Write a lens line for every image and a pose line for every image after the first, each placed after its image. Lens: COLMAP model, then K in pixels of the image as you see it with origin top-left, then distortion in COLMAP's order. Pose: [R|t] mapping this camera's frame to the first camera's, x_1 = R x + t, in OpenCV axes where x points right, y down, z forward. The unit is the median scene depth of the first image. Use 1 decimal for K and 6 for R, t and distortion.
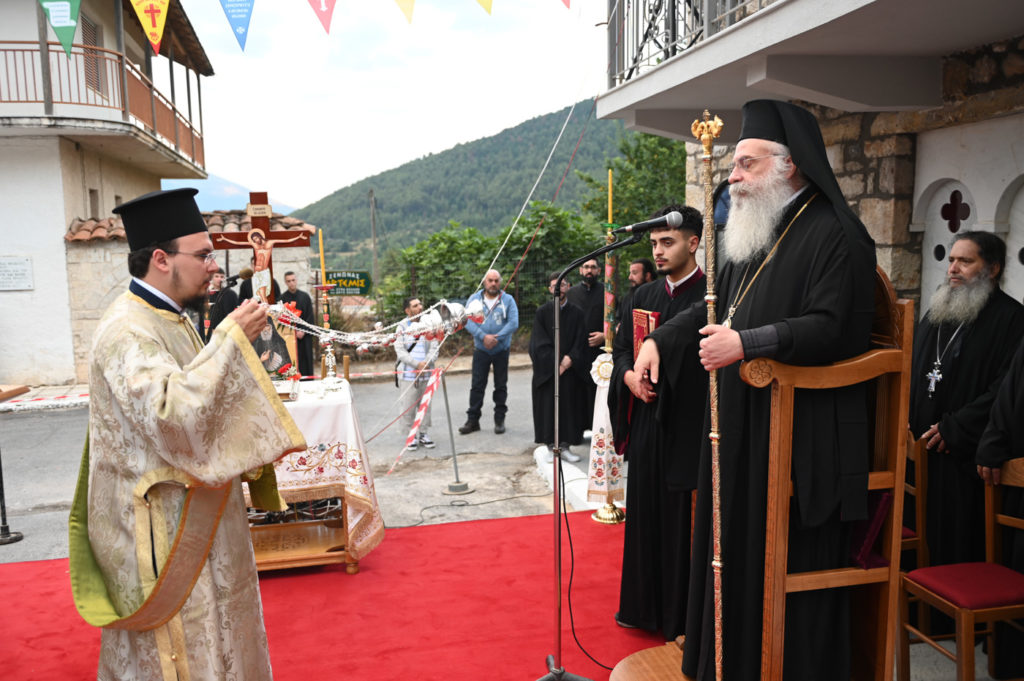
lens RADIAL K [[866.9, 0, 512.0], [0, 866.9, 340.5], [0, 0, 1]] dist [-0.012057, -0.011780]
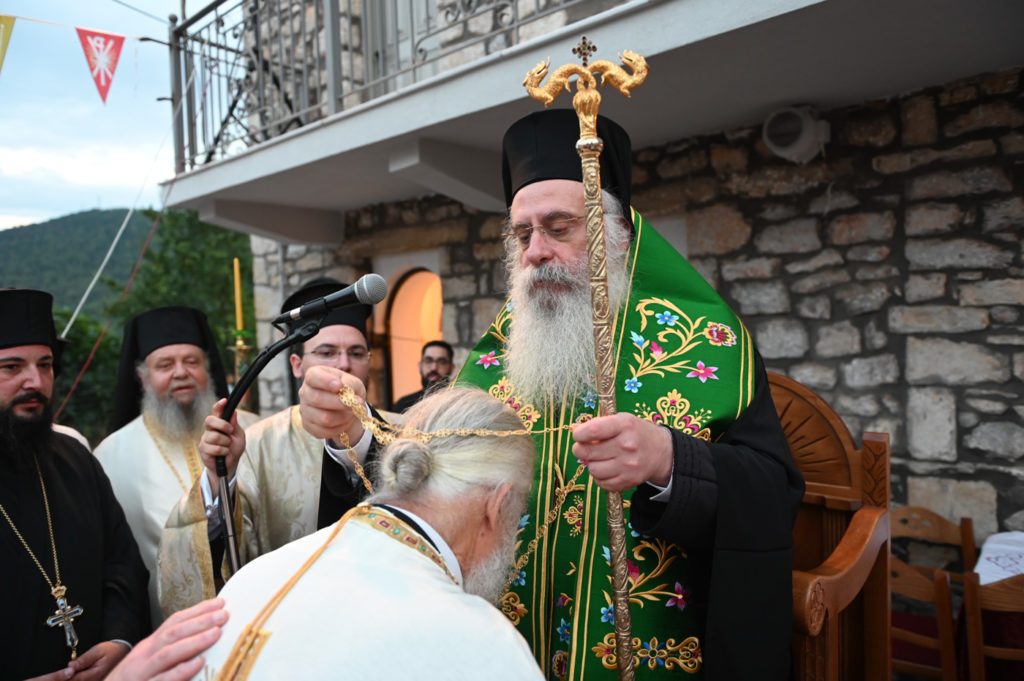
lens RADIAL K [[691.7, 0, 512.0], [0, 691.7, 340.5], [0, 0, 1]] dist [-0.010049, 0.001073]
pose [[0.796727, -0.032392, 0.603471, -0.040467], [0.098337, 0.992203, -0.076570, -0.040147], [-0.596285, 0.120349, 0.793700, 0.269935]]
